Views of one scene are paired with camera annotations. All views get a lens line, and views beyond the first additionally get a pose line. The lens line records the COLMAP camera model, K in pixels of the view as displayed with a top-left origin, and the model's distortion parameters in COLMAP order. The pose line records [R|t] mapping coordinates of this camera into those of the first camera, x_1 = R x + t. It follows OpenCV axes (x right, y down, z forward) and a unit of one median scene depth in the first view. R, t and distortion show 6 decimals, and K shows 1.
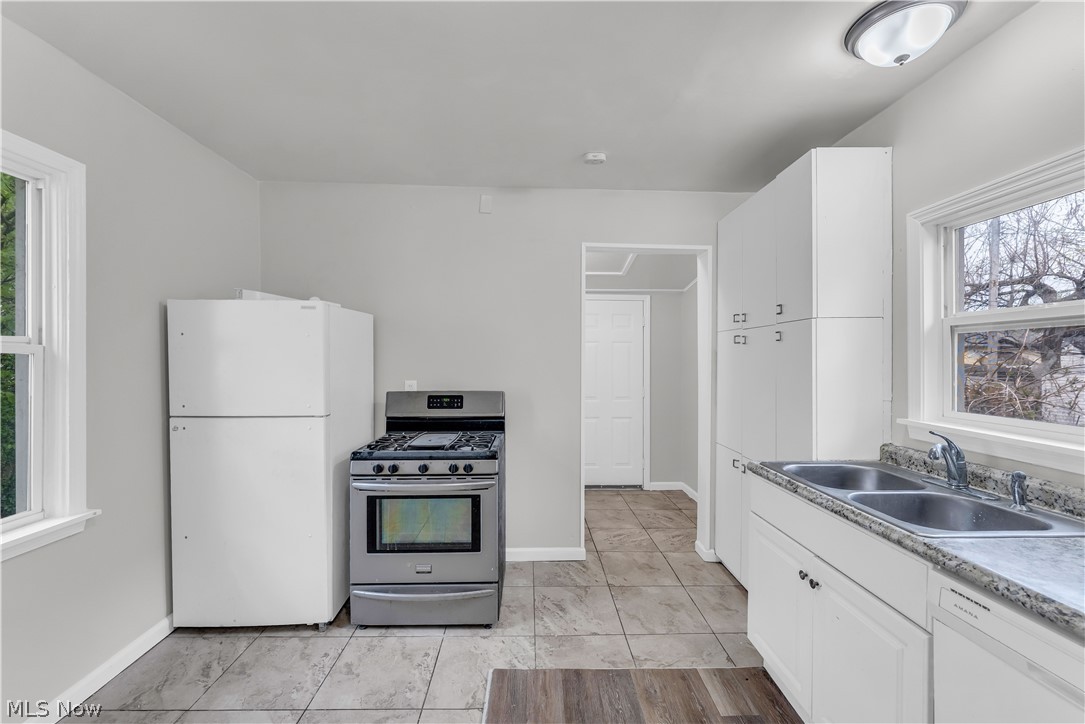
lens RADIAL K [[438.9, 0, 542.4], [0, 438.9, 361.4], [0, 0, 1]] dist [0.000242, -0.000034]
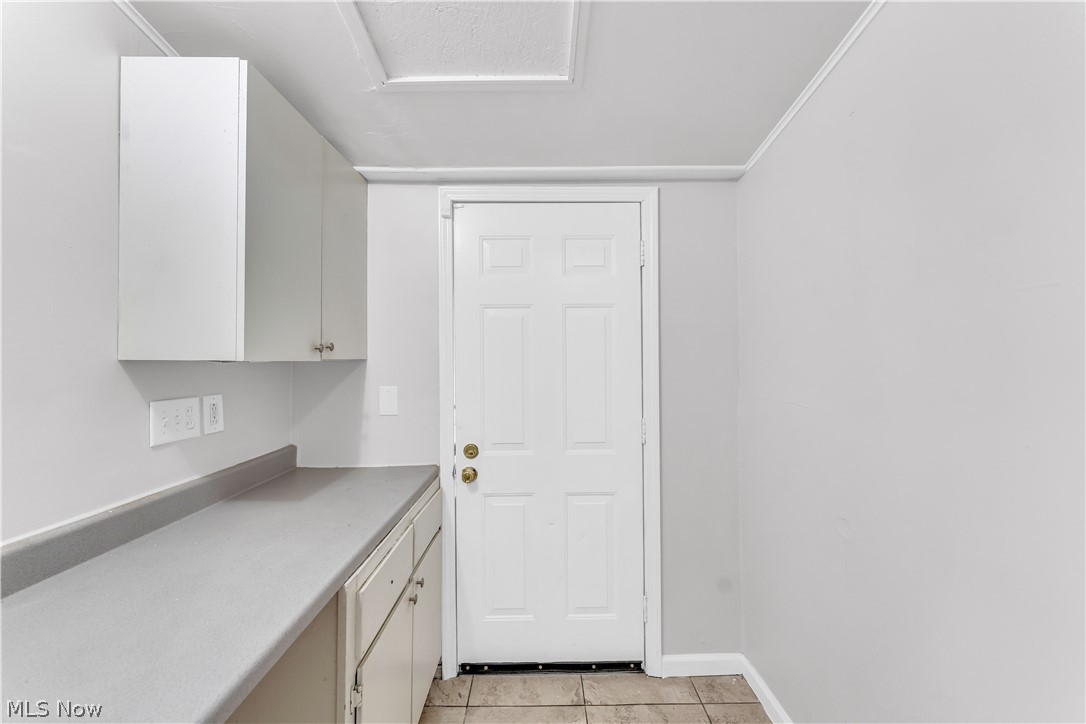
lens RADIAL K [[439.3, 0, 542.4], [0, 439.3, 359.2], [0, 0, 1]] dist [0.000242, -0.000034]
pose [[0.999772, -0.008295, -0.019667, 0.147021], [0.008188, 0.999951, -0.005541, 0.005978], [0.019712, 0.005379, 0.999791, 0.596357]]
